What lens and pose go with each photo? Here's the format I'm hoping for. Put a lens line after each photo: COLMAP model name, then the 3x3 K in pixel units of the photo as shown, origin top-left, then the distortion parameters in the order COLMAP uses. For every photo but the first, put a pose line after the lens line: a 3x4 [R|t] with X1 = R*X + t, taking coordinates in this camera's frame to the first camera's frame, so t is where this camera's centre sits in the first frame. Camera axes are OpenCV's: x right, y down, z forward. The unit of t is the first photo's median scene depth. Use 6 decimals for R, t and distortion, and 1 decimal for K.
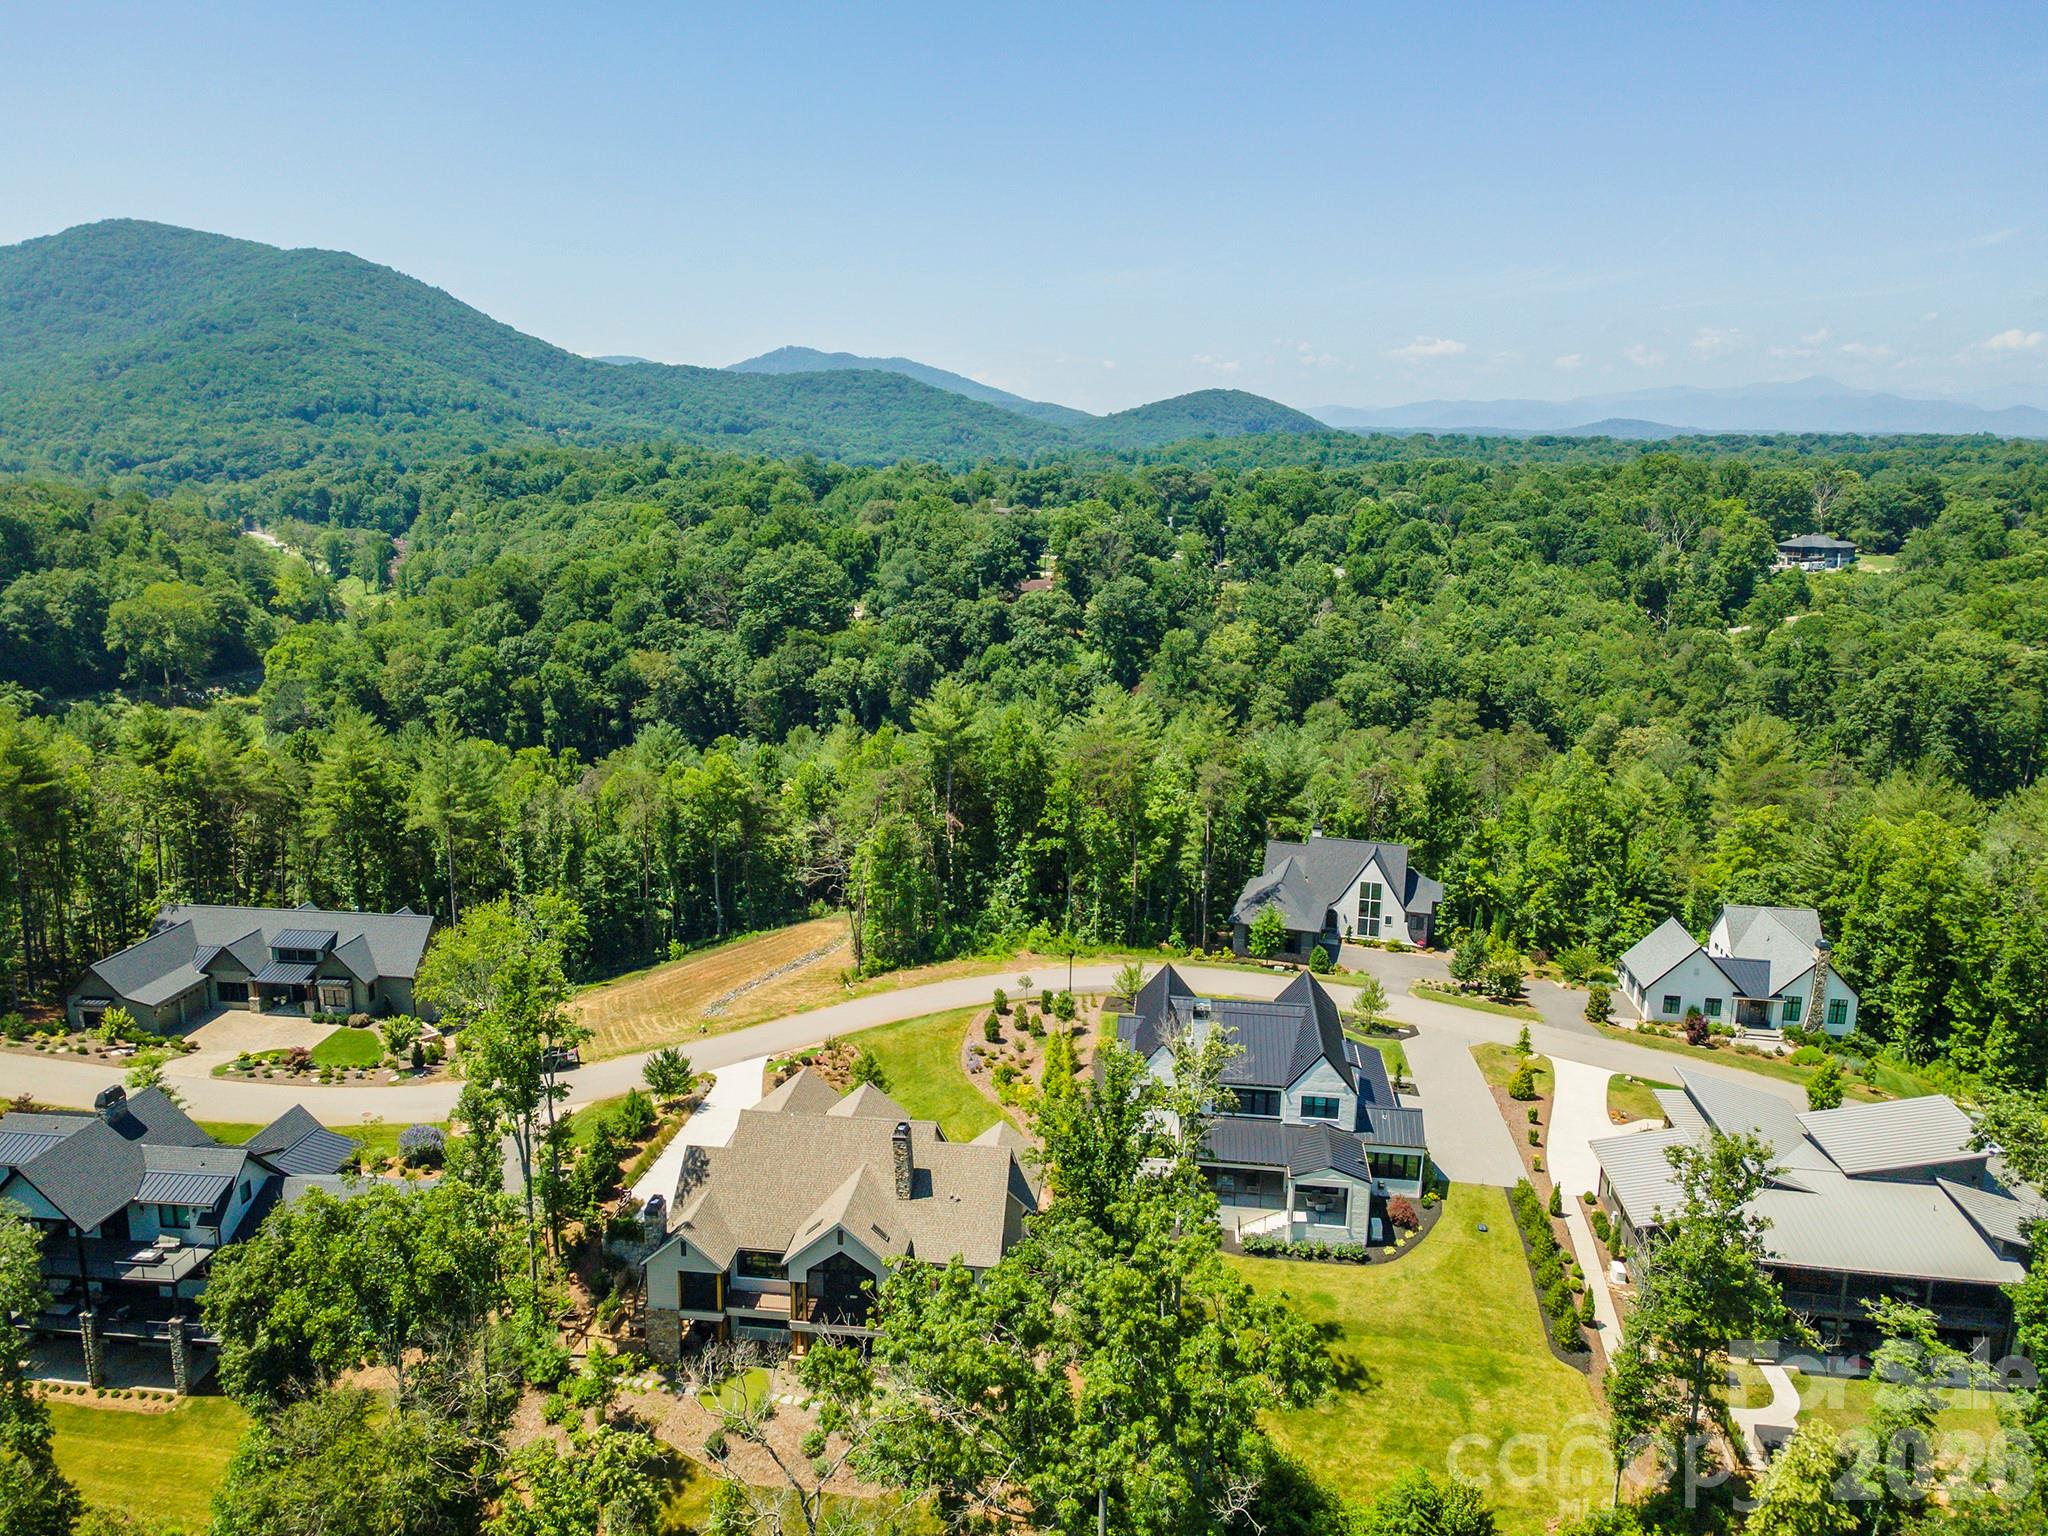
lens RADIAL K [[1474.0, 0, 1012.2], [0, 1474.0, 765.1], [0, 0, 1]] dist [0.041449, 0.049002]
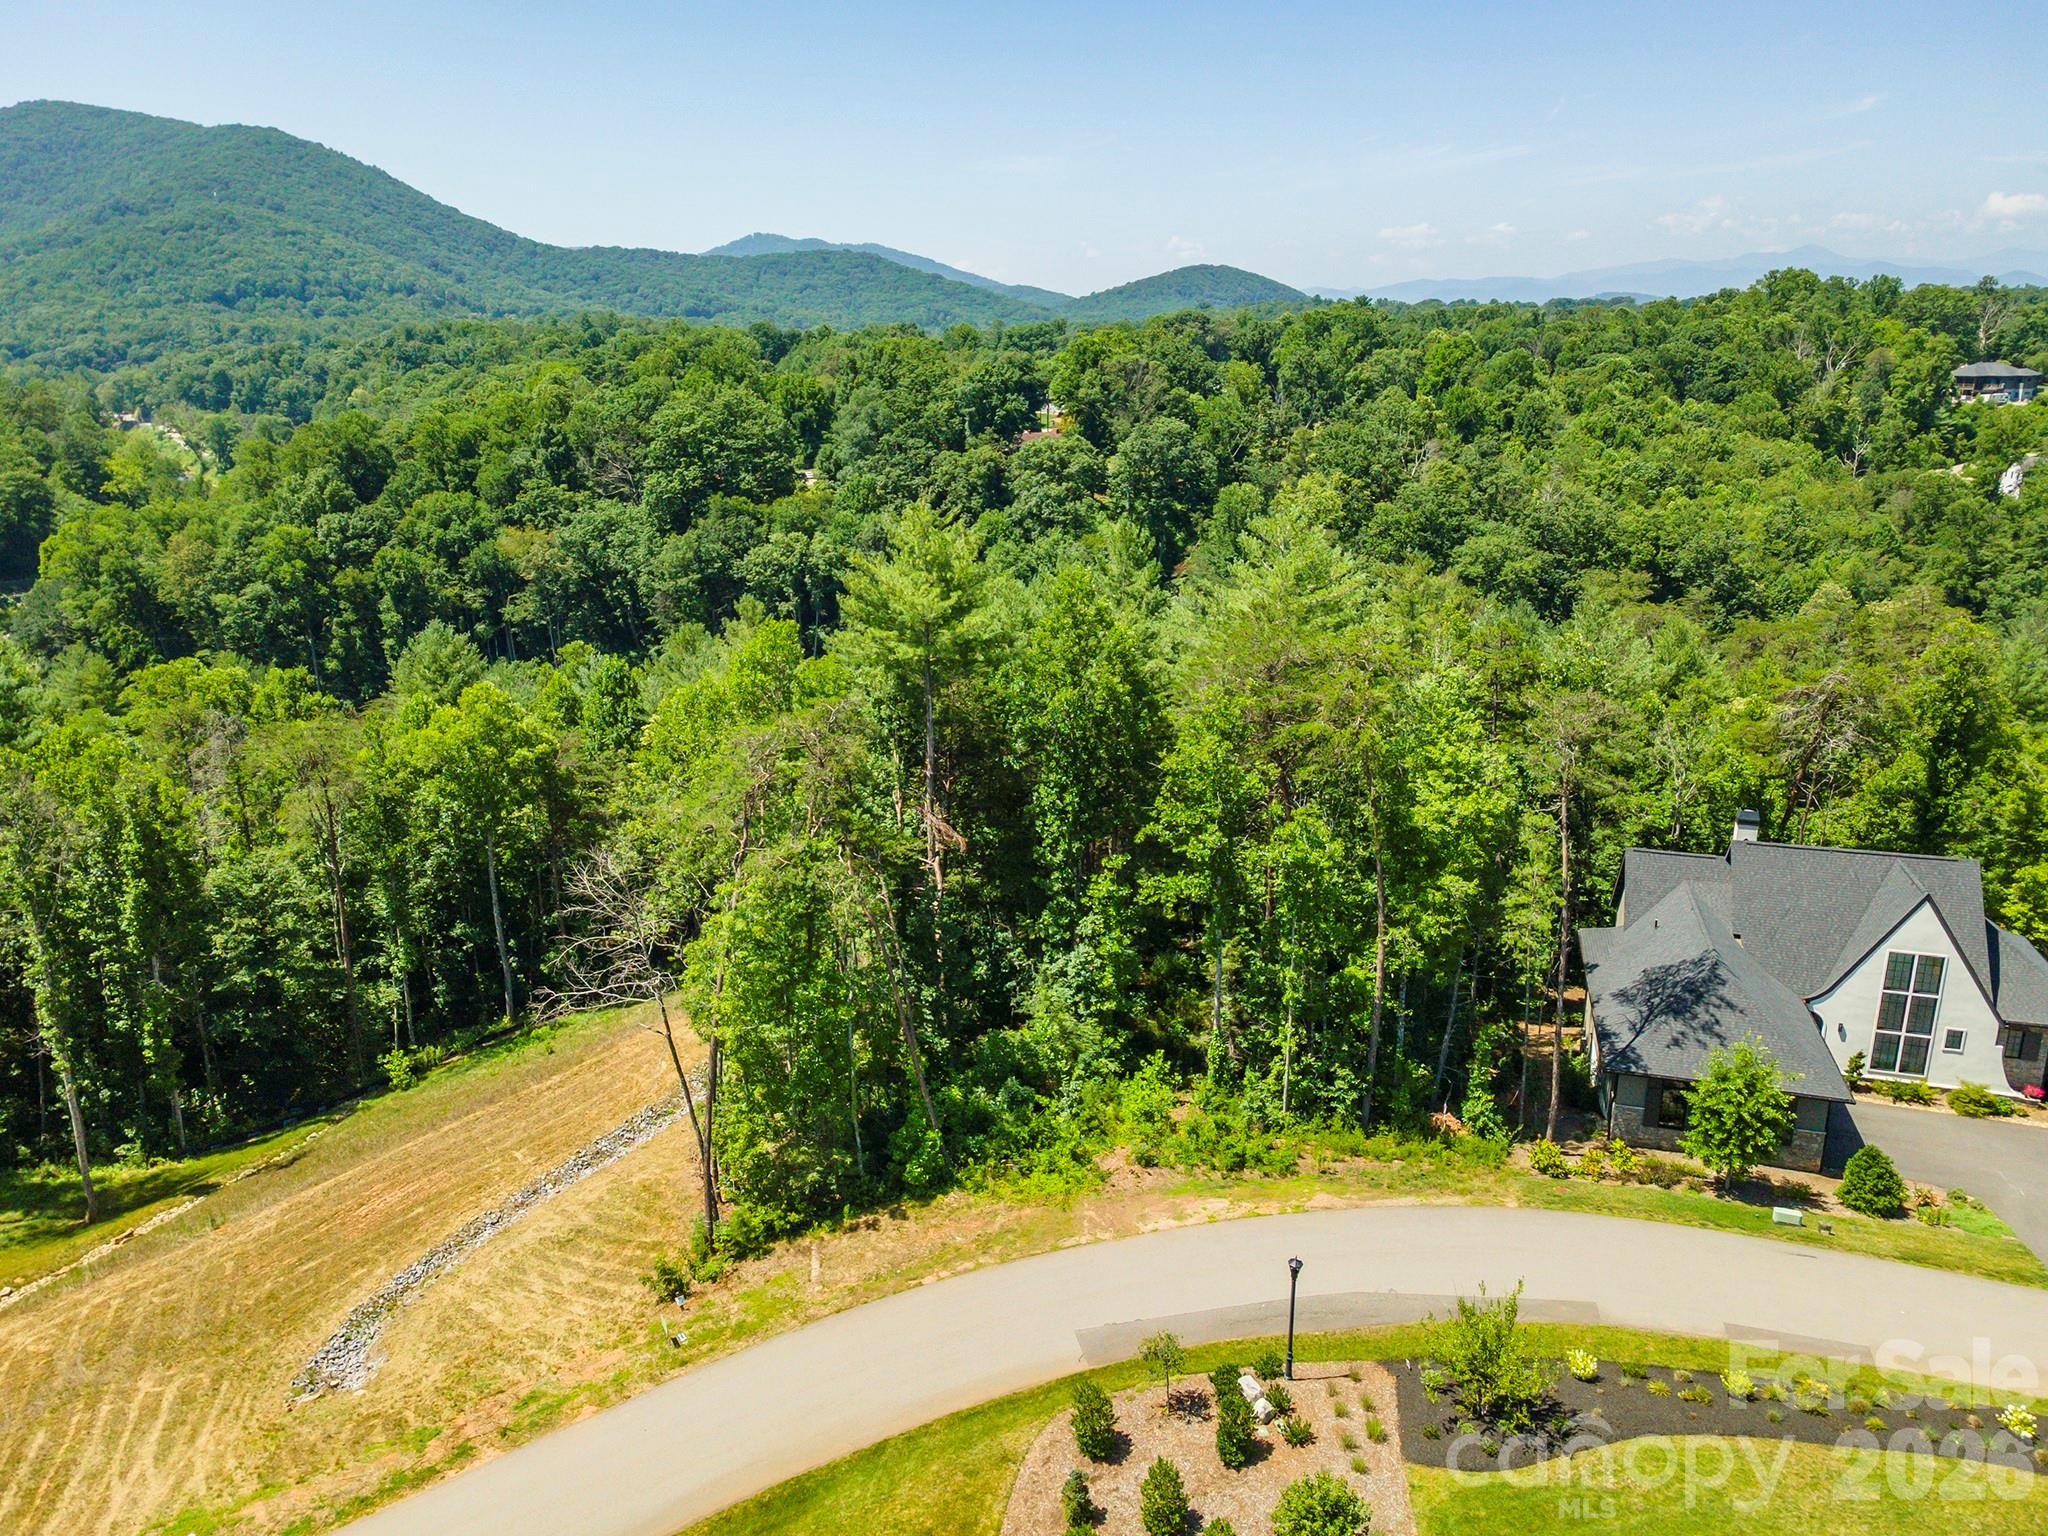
lens RADIAL K [[1486.7, 0, 1016.7], [0, 1486.7, 769.9], [0, 0, 1]] dist [0.019273, 0.066311]
pose [[0.999668, -0.023264, 0.011102, -0.009575], [0.022414, 0.997196, 0.071395, -0.004836], [-0.012732, -0.071123, 0.997386, 0.242726]]
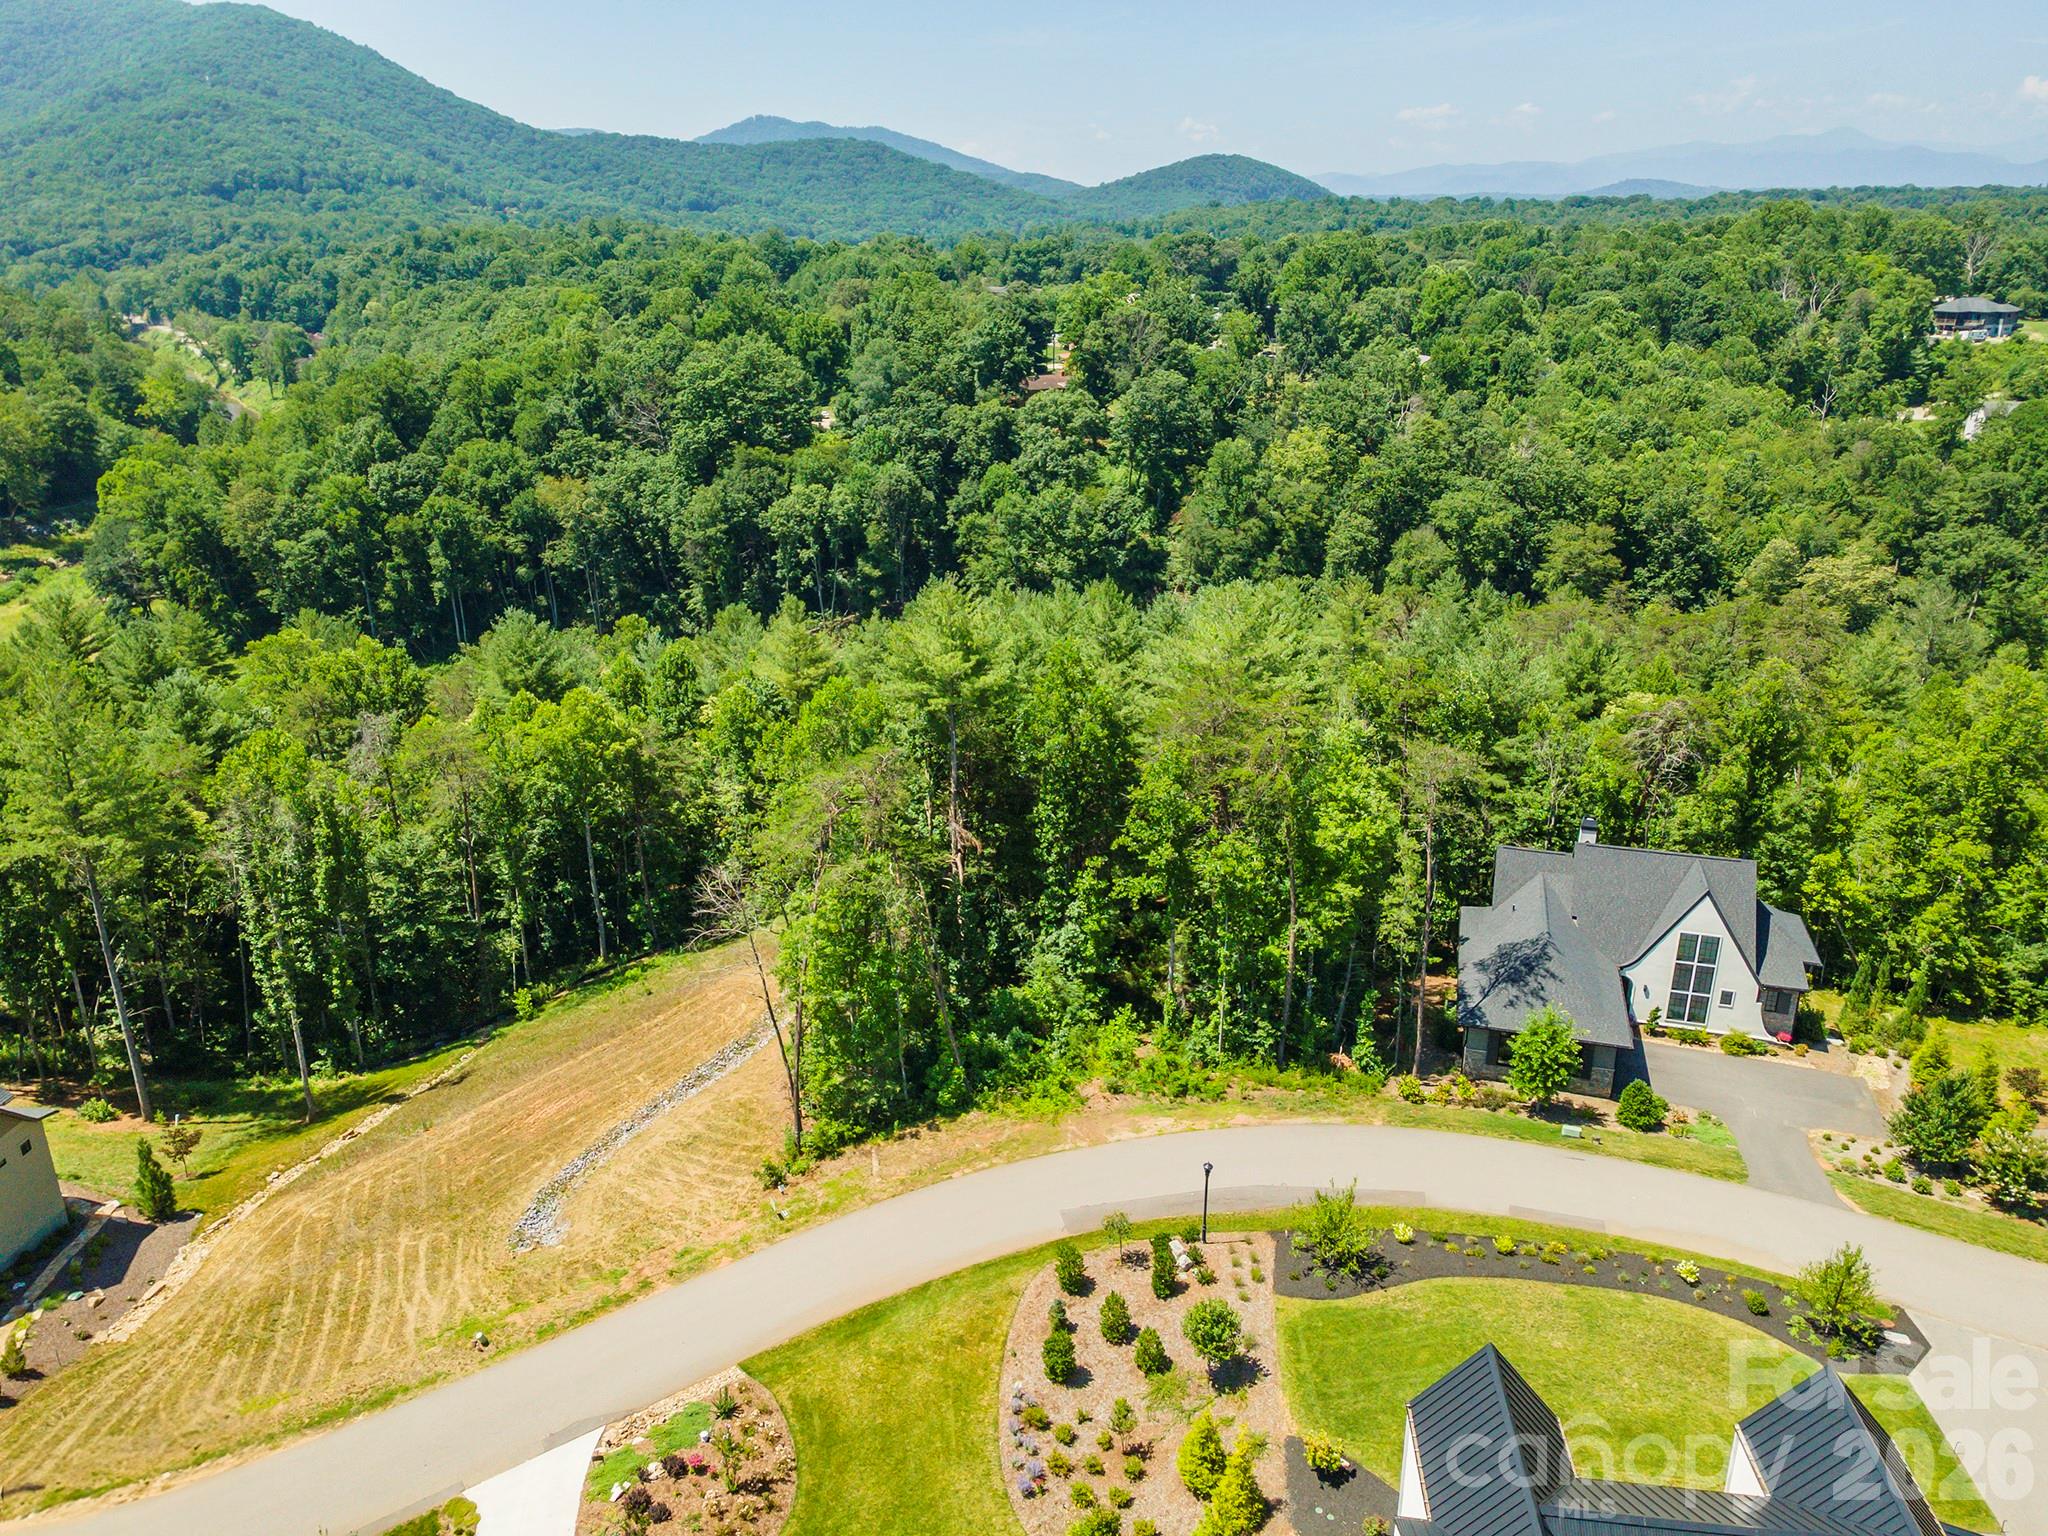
lens RADIAL K [[1484.5, 0, 1016.3], [0, 1484.5, 767.7], [0, 0, 1]] dist [0.021524, 0.068547]
pose [[0.999799, -0.019177, 0.005923, -0.009647], [0.018180, 0.990326, 0.137563, -0.029182], [-0.008504, -0.137428, 0.990475, 0.187814]]
